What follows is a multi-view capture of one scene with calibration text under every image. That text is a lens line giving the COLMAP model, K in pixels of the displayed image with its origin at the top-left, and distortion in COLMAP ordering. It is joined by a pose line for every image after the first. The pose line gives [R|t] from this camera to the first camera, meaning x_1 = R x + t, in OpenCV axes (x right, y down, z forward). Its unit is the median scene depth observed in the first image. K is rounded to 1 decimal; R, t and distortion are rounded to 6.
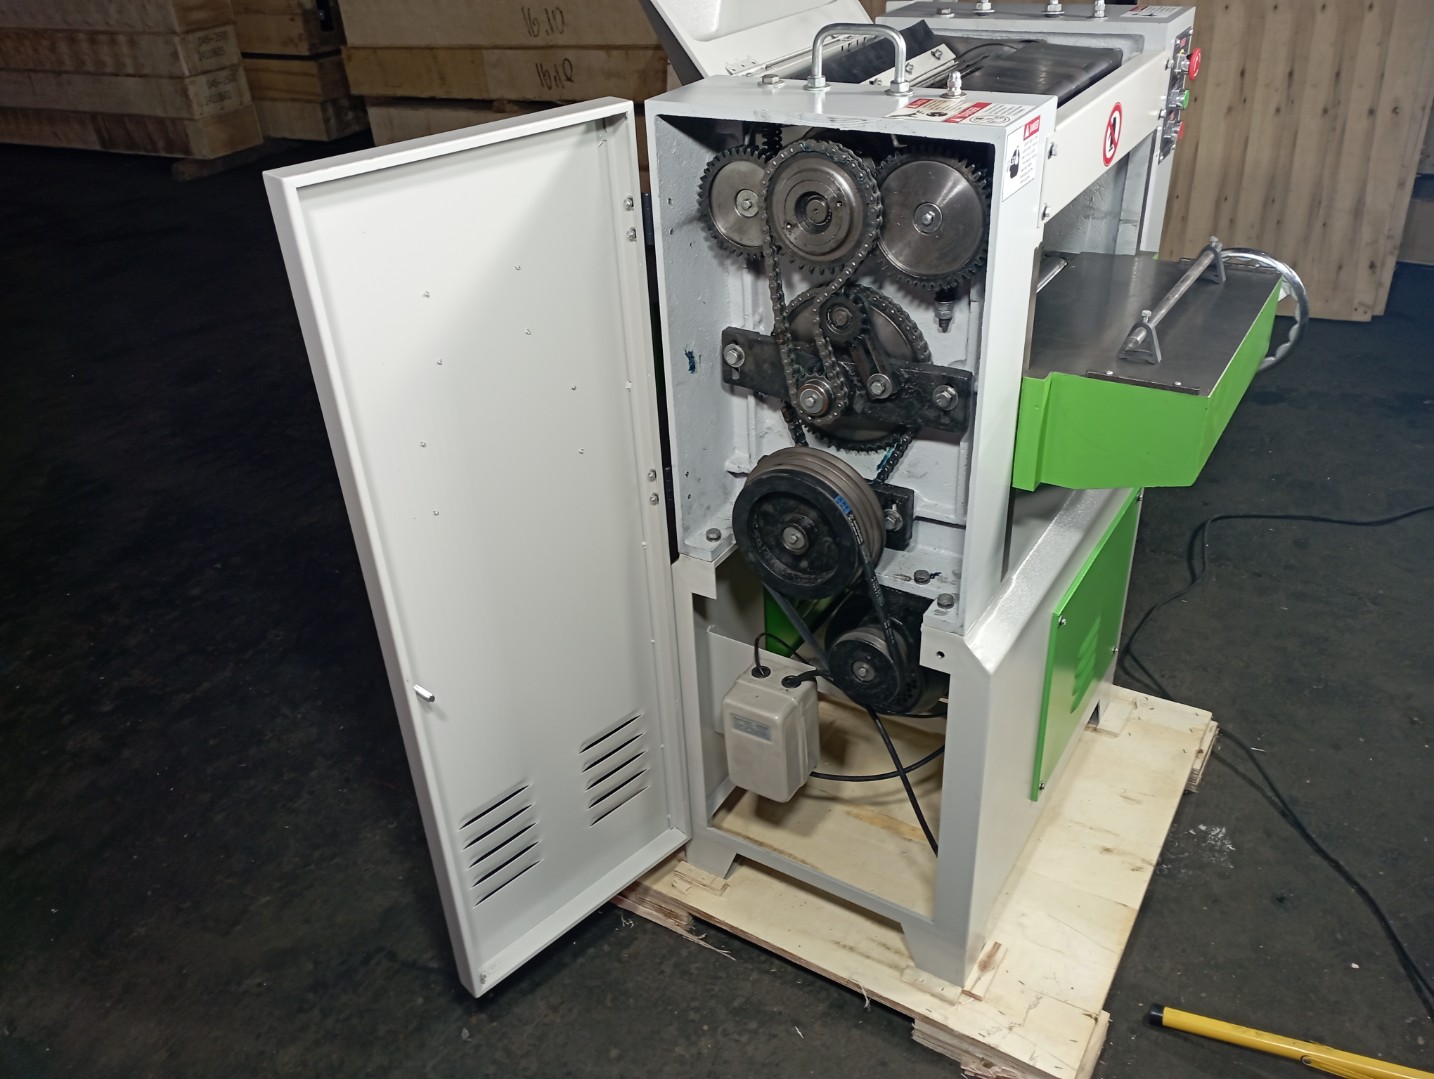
lens RADIAL K [[1198.6, 0, 717.0], [0, 1198.6, 539.5], [0, 0, 1]] dist [0.039381, -0.003192]
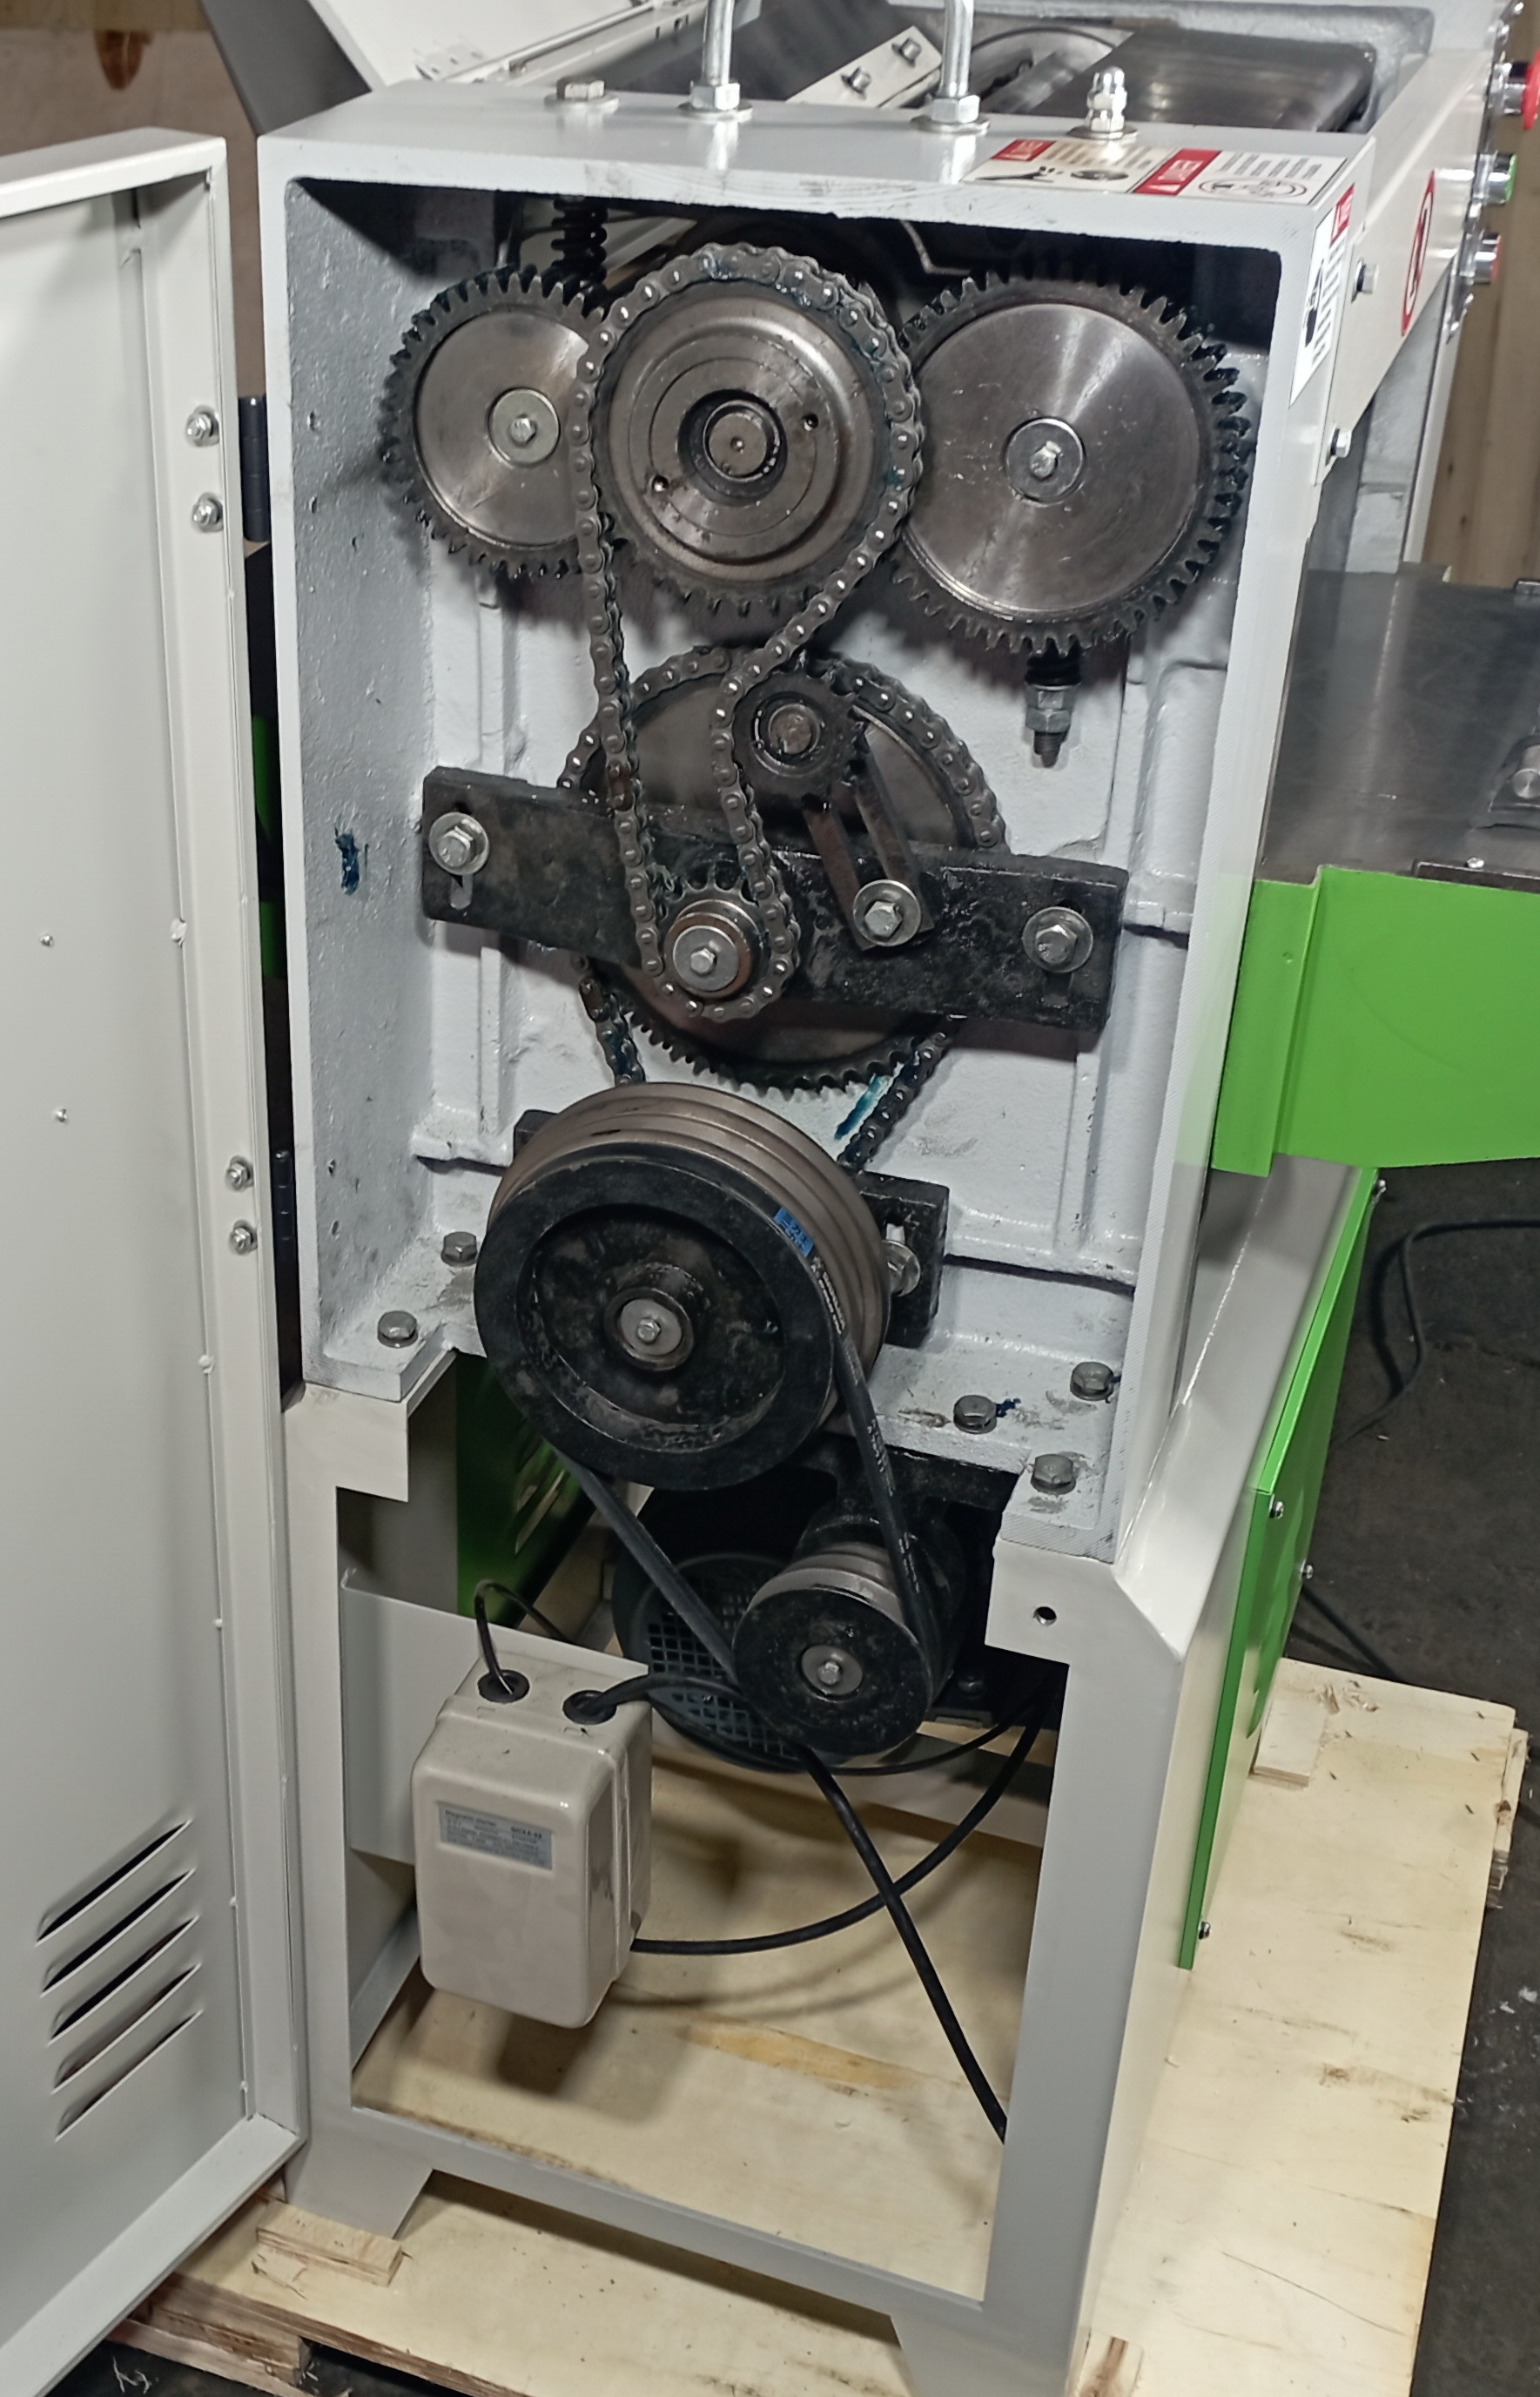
lens RADIAL K [[2966.0, 0, 465.3], [0, 2966.0, 1321.2], [0, 0, 1]] dist [0.037701, 0.004435]
pose [[0.986590, -0.045770, 0.156666, -0.135753], [0.046177, 0.998933, 0.001047, -0.006598], [-0.156547, 0.006202, 0.987651, 0.094100]]
